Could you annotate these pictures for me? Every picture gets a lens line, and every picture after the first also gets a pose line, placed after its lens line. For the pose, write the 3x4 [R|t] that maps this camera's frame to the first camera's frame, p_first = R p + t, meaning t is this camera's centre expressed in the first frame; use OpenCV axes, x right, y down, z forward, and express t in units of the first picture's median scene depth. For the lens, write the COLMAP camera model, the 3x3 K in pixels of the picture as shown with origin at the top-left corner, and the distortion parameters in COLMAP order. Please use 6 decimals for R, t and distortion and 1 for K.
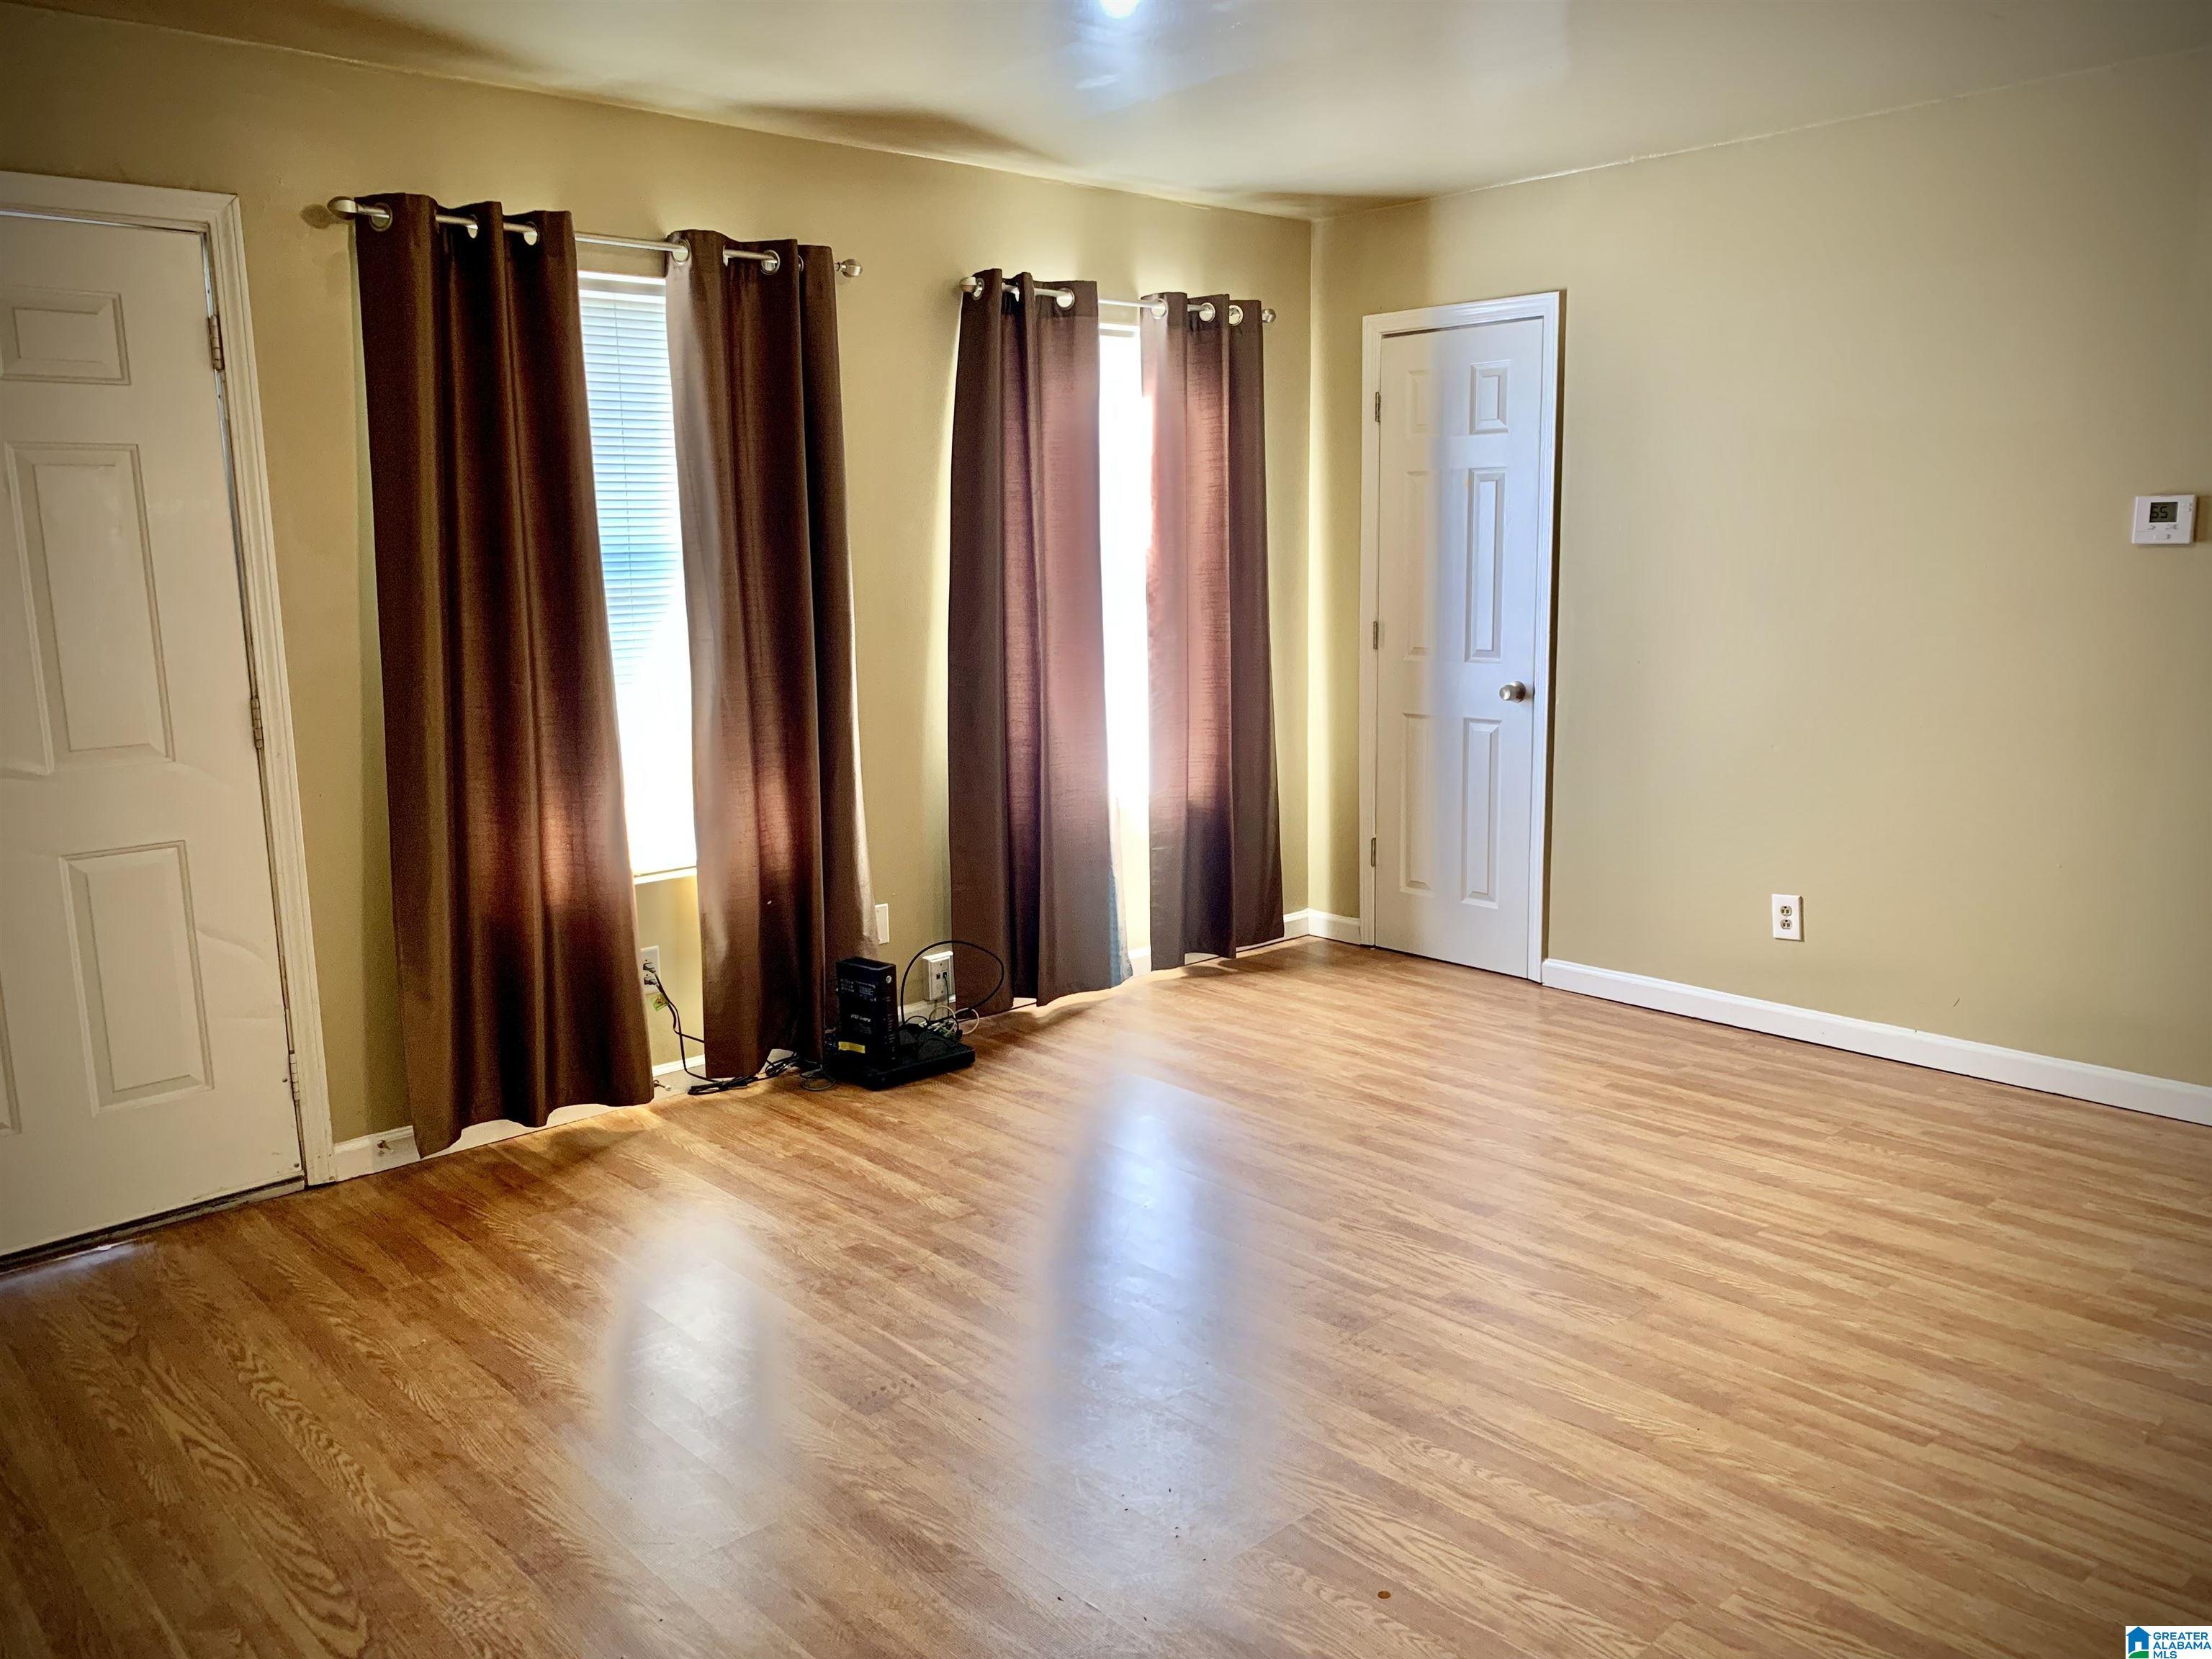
lens RADIAL K [[1680.8, 0, 1117.4], [0, 1680.8, 837.2], [0, 0, 1]] dist [0.004252, -0.000039]
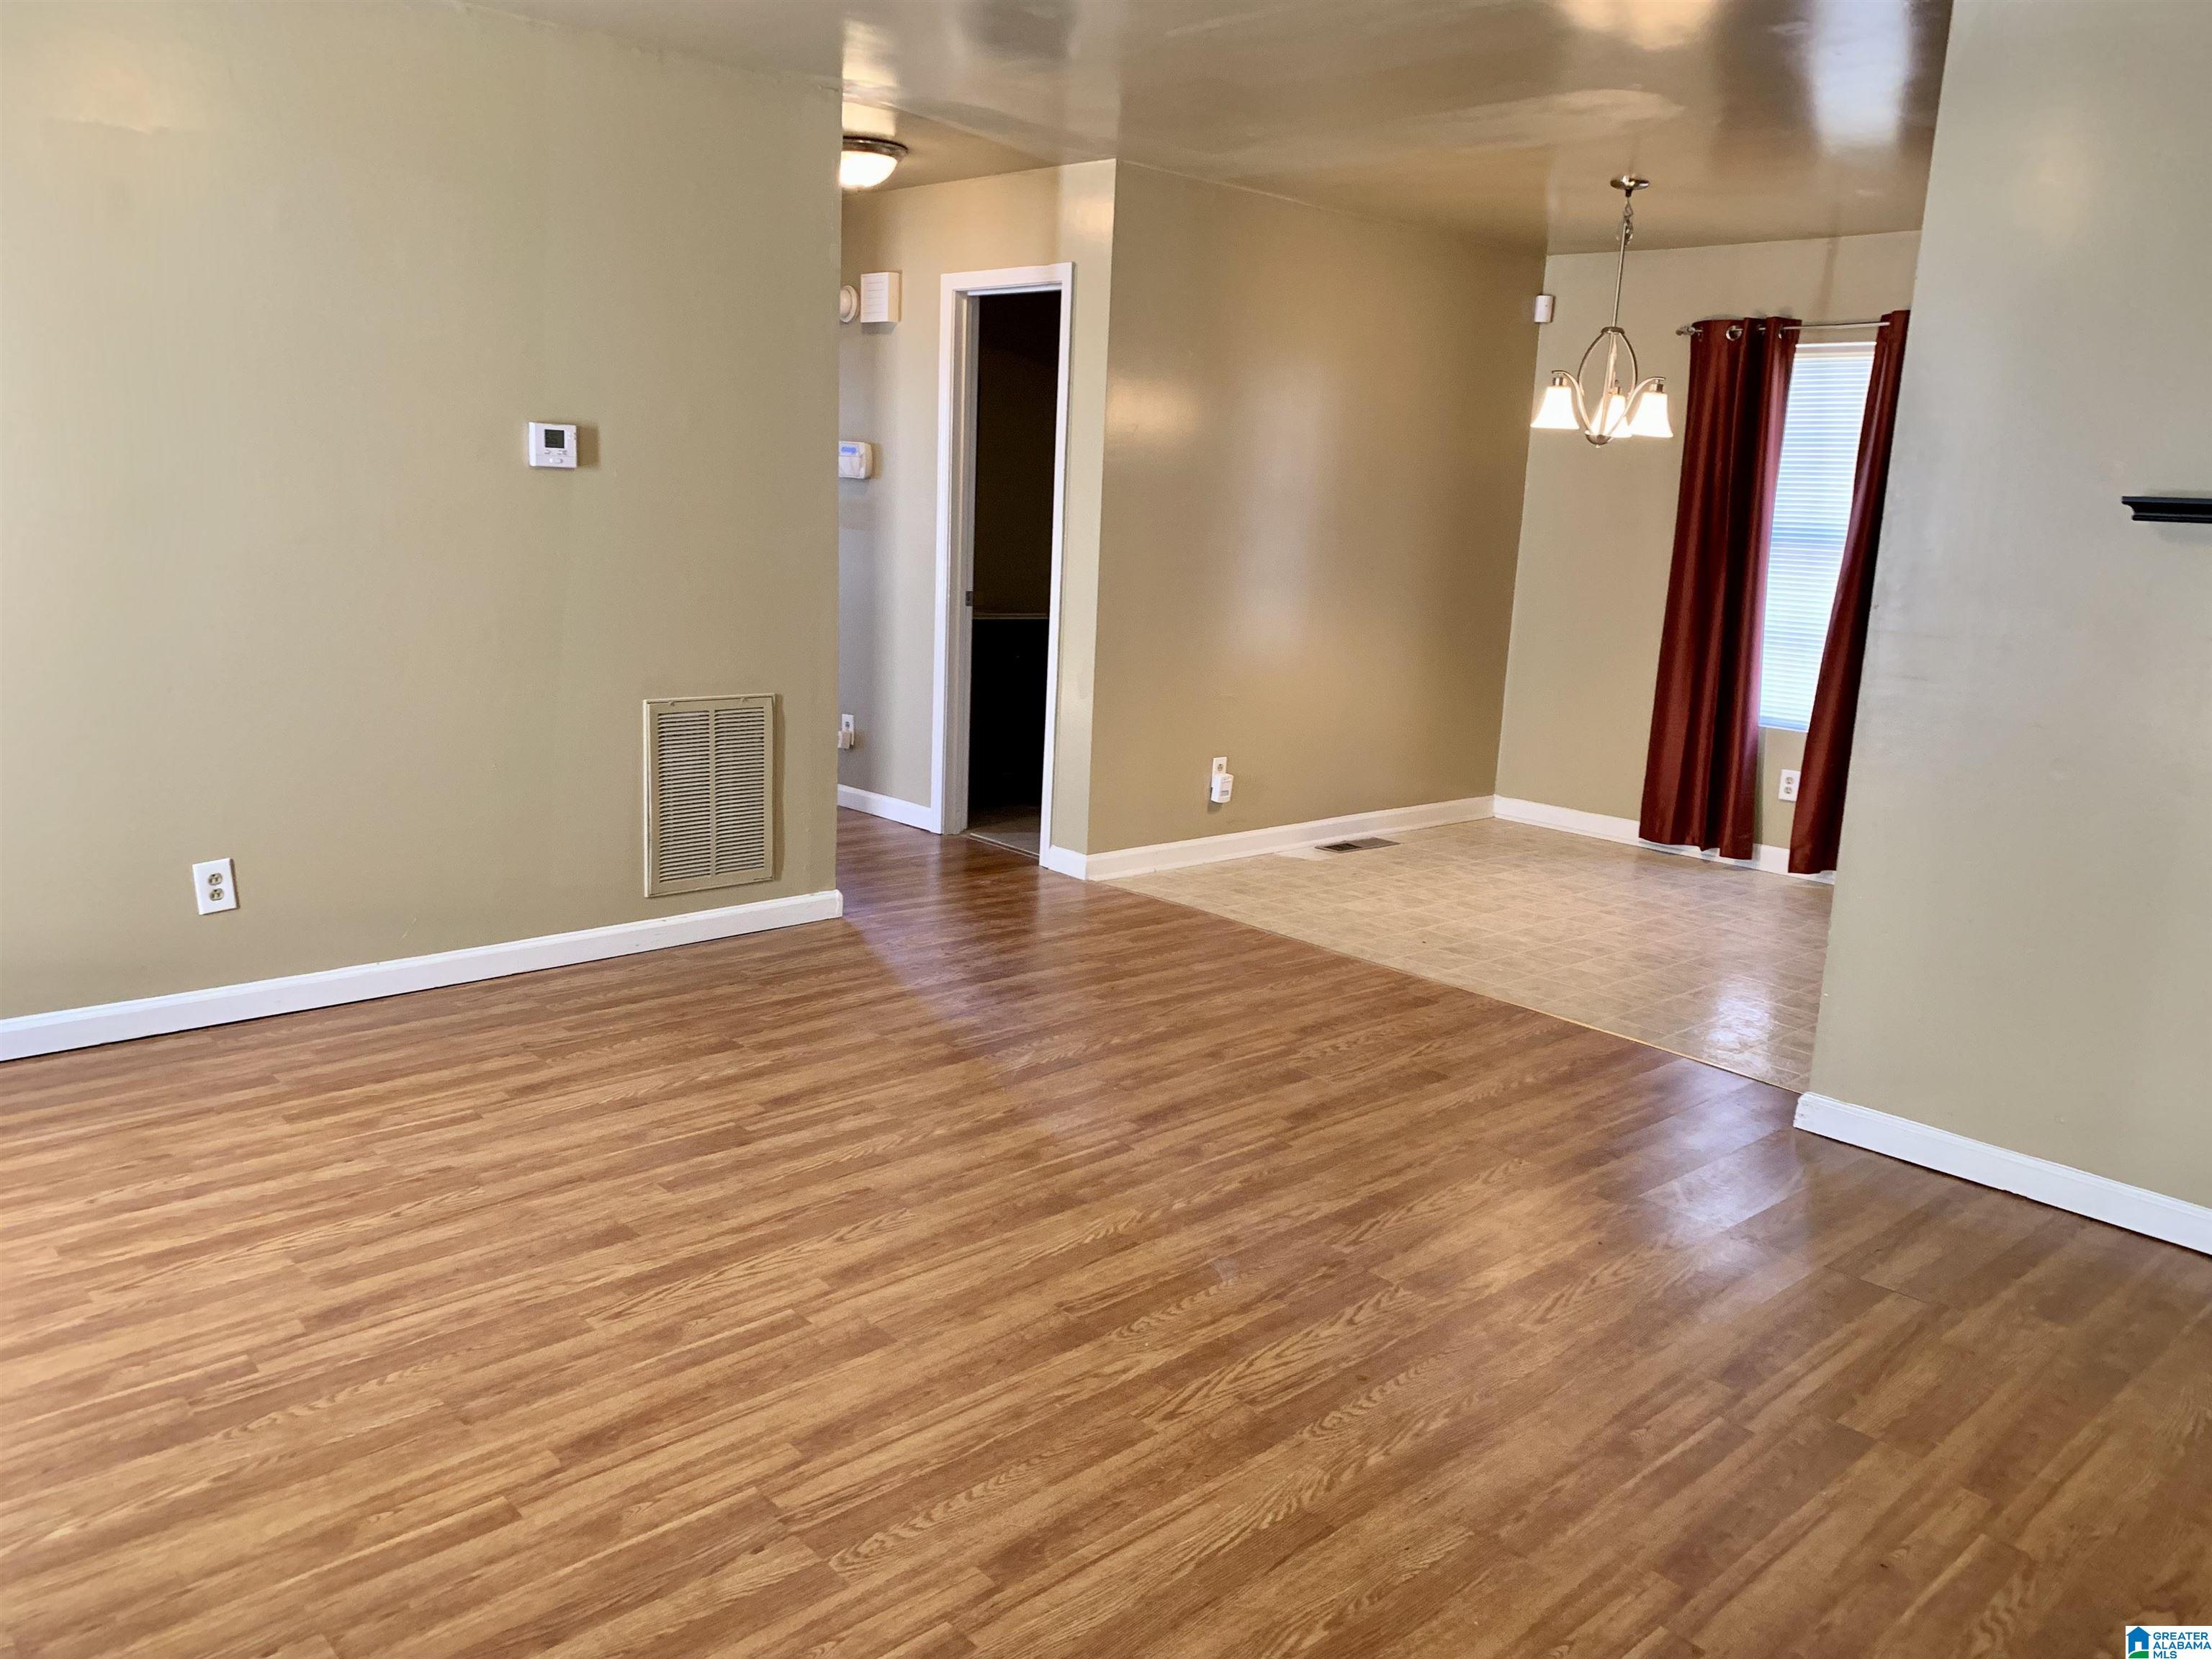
lens RADIAL K [[1680.8, 0, 1117.4], [0, 1680.8, 837.2], [0, 0, 1]] dist [0.004252, -0.000039]
pose [[-0.026879, -0.190125, 0.981392, -0.542612], [0.126289, 0.973235, 0.192003, -0.100472], [-0.991629, 0.129099, -0.002149, 0.653571]]
